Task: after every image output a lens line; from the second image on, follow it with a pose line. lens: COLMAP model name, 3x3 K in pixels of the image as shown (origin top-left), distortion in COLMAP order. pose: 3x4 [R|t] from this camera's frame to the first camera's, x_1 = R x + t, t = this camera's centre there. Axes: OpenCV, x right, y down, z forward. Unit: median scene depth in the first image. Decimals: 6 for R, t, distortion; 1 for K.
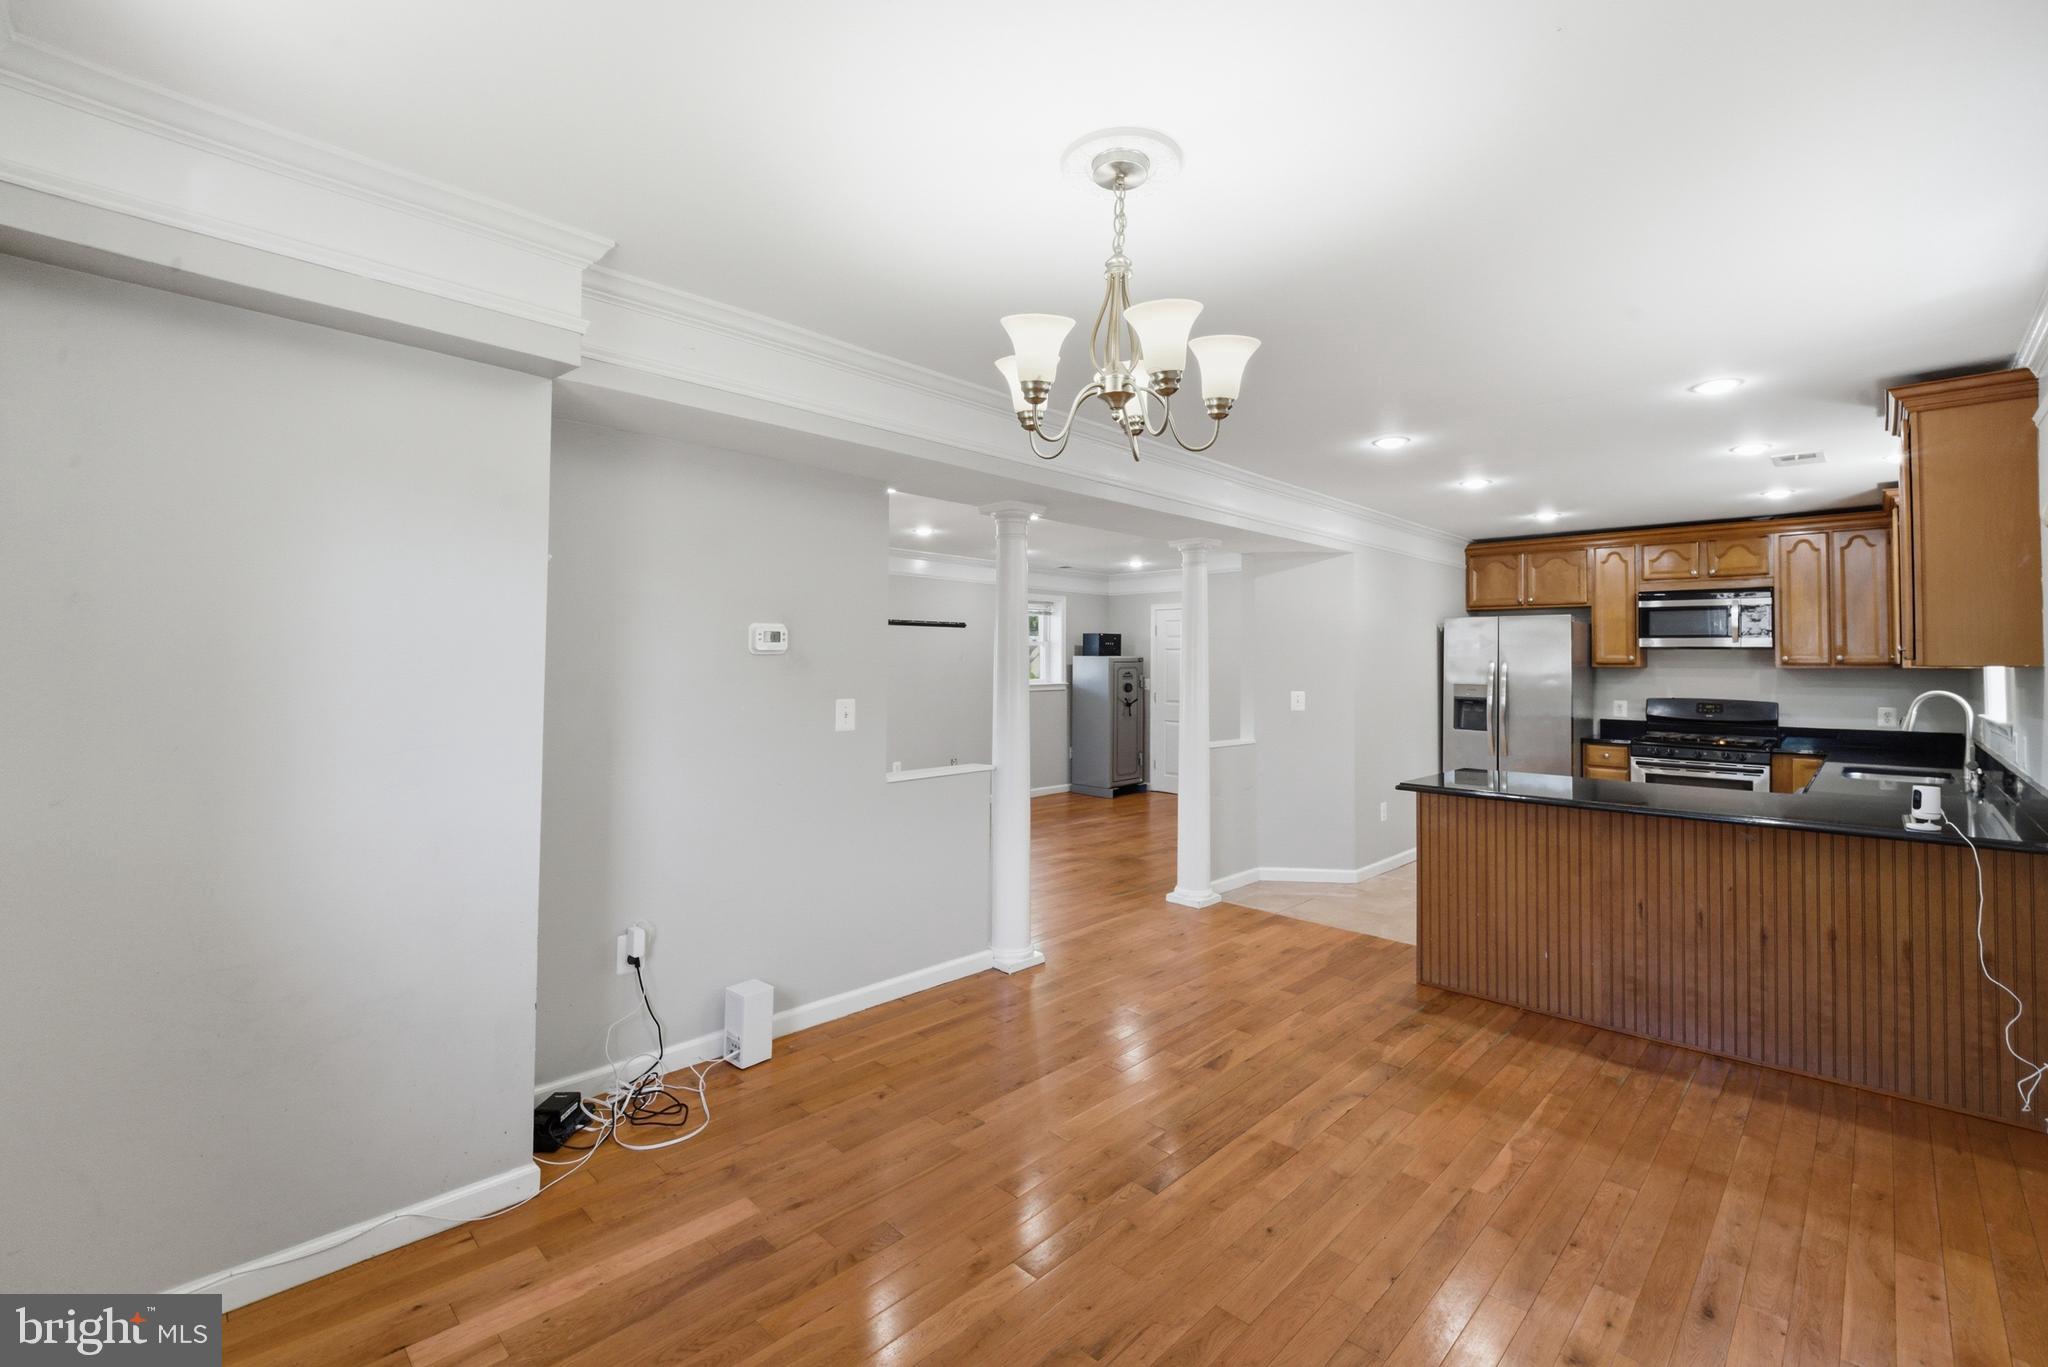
lens RADIAL K [[873.3, 0, 1023.6], [0, 873.3, 642.0], [0, 0, 1]] dist [0.000299, -0.011414]
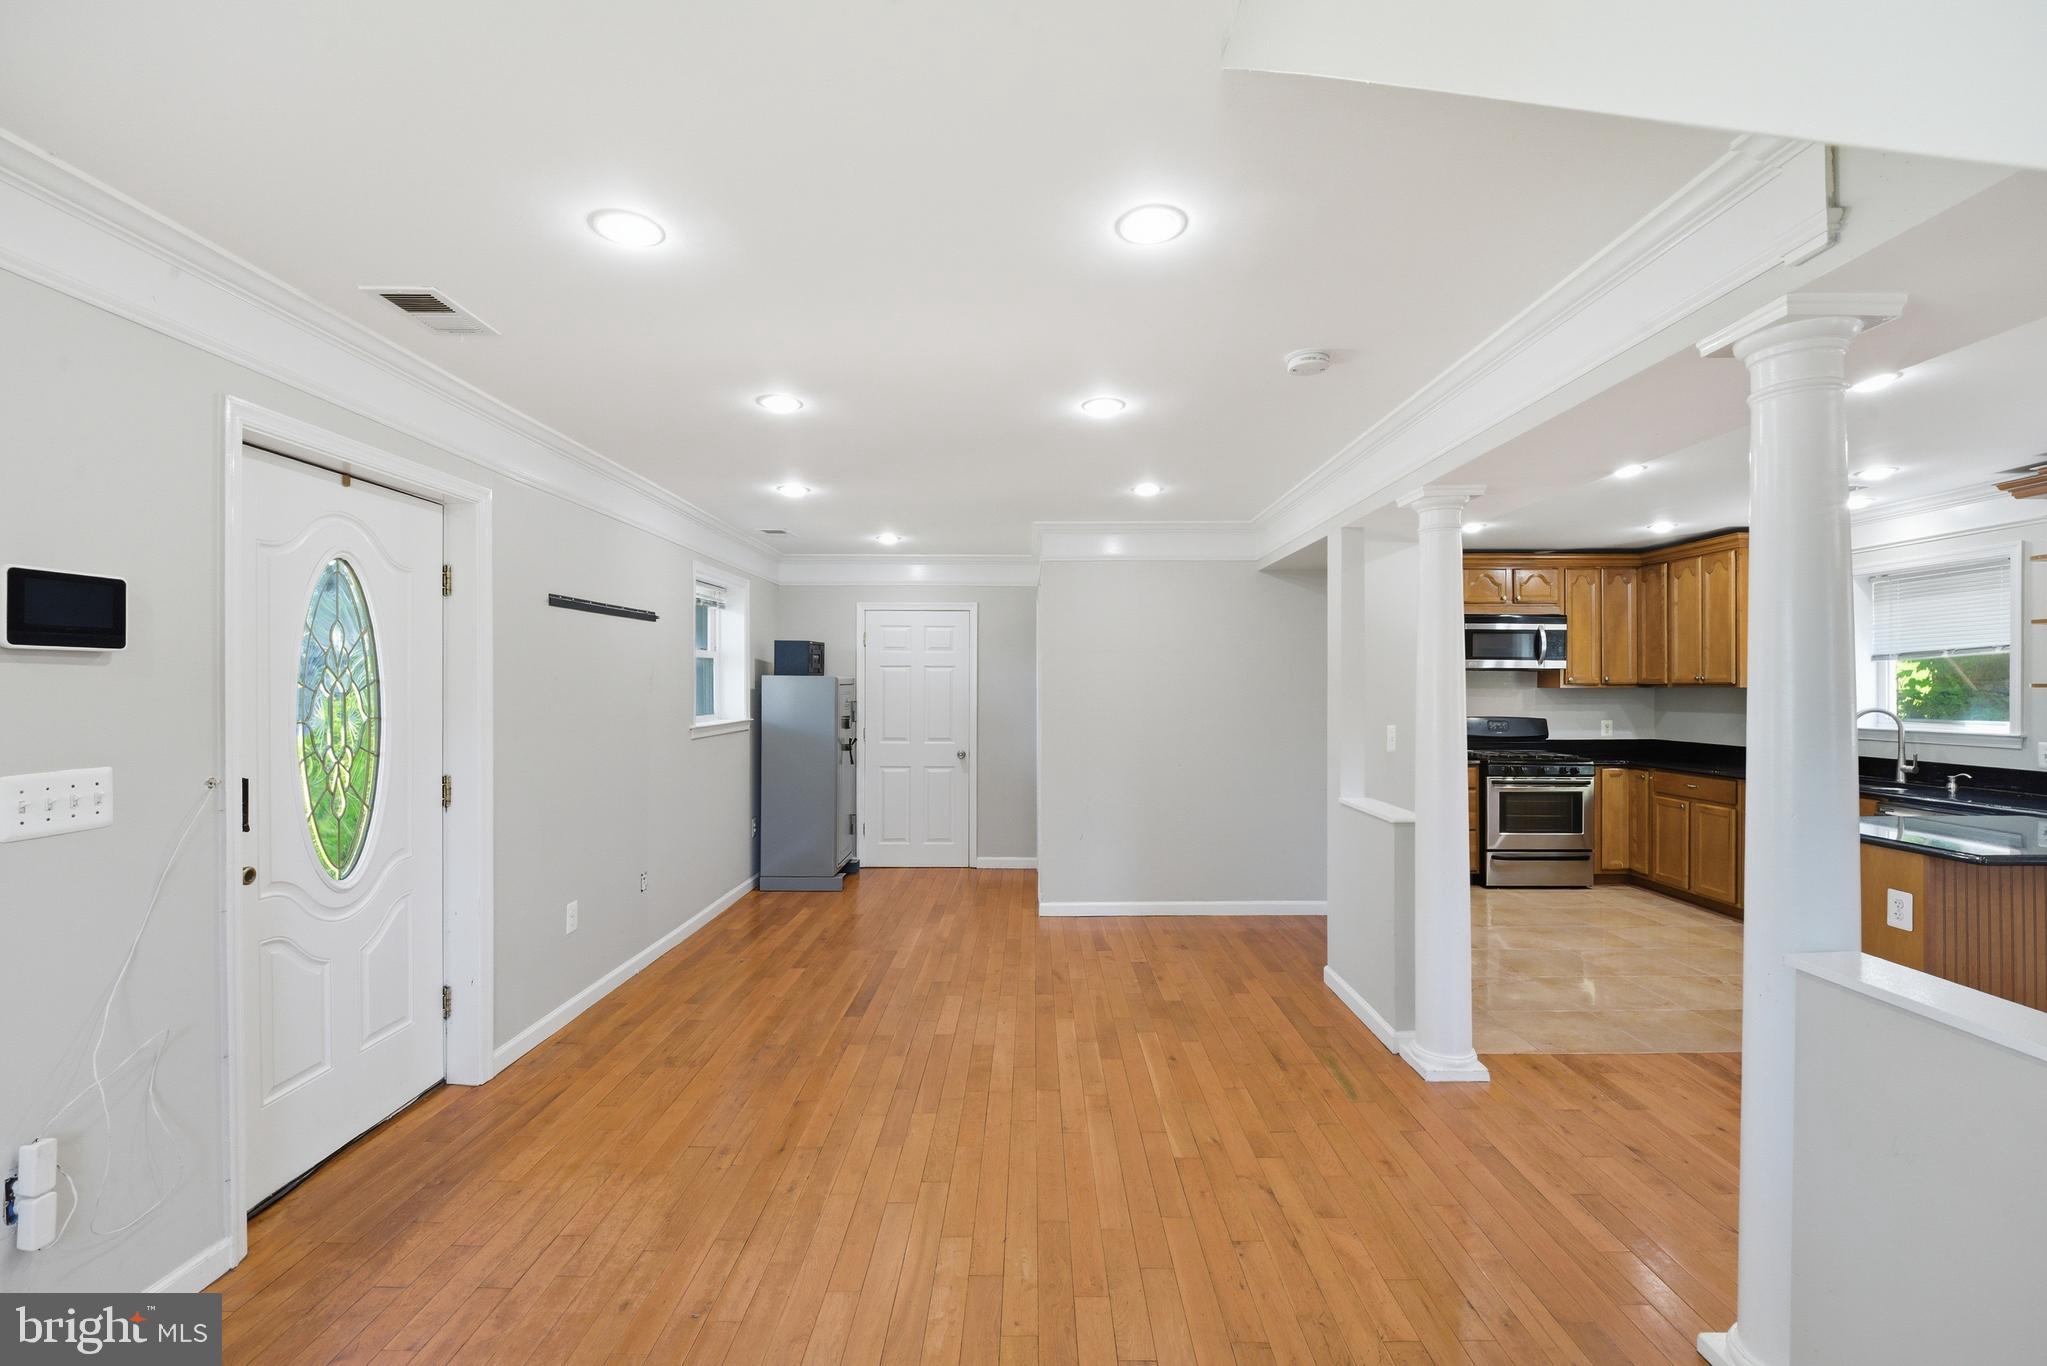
lens RADIAL K [[870.1, 0, 1030.2], [0, 870.1, 685.6], [0, 0, 1]] dist [-0.010945, -0.000845]
pose [[0.717722, -0.006457, 0.696300, -0.474605], [-0.013032, 0.999657, 0.022703, 0.012904], [-0.696208, -0.025369, 0.717392, 0.805506]]
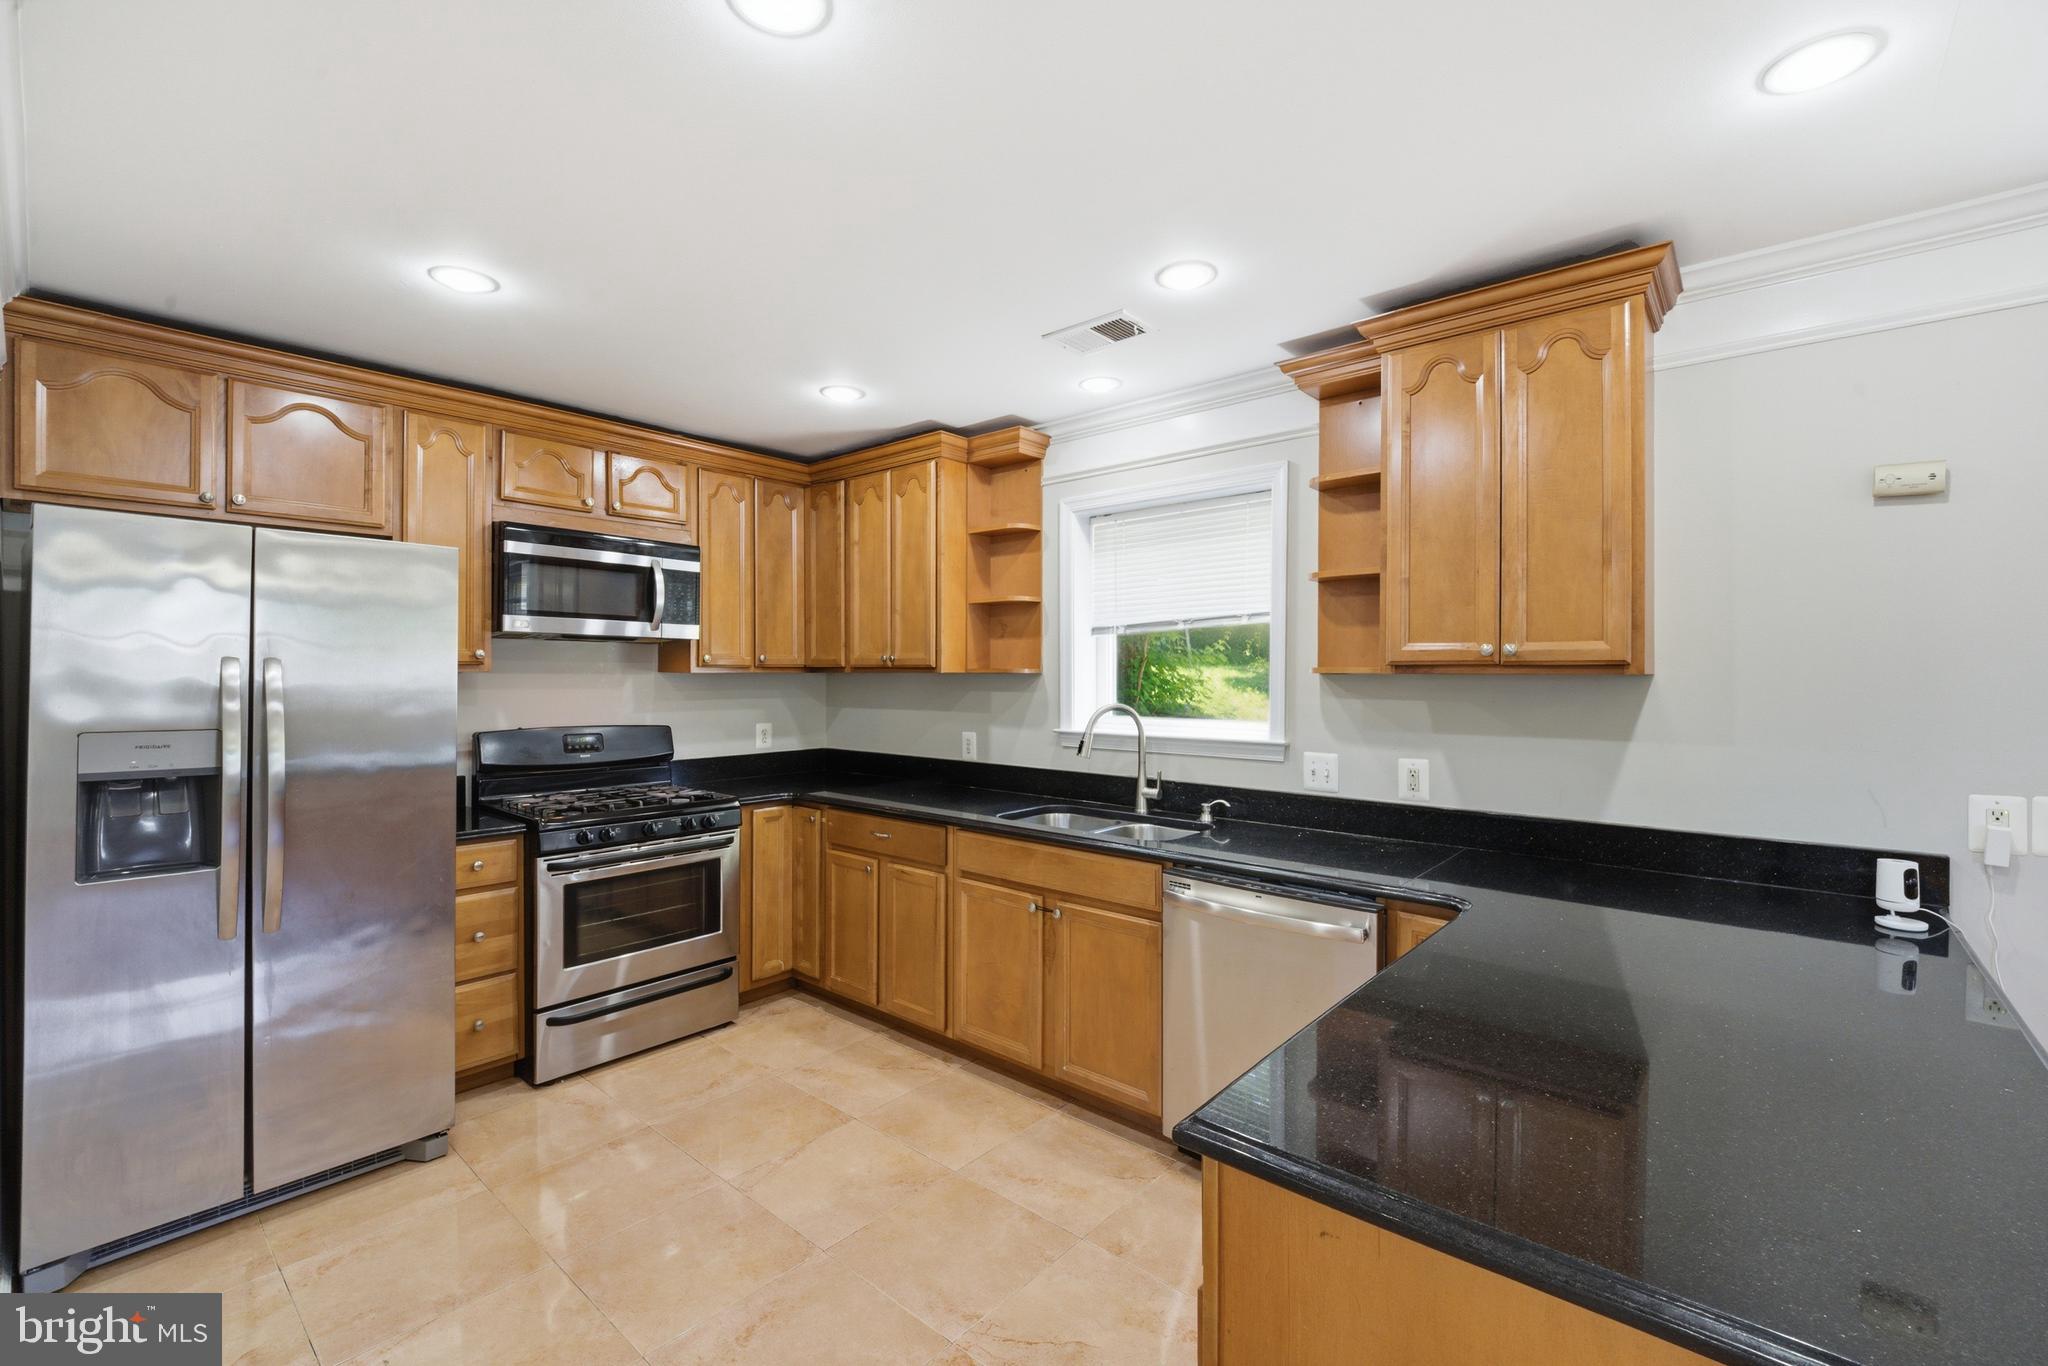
lens RADIAL K [[863.0, 0, 1033.0], [0, 863.0, 671.5], [0, 0, 1]] dist [0.001052, -0.010397]
pose [[-0.072465, -0.006371, 0.997351, 0.248308], [-0.028821, 0.999575, 0.004292, 0.022745], [-0.996954, -0.028434, -0.072618, 0.945342]]
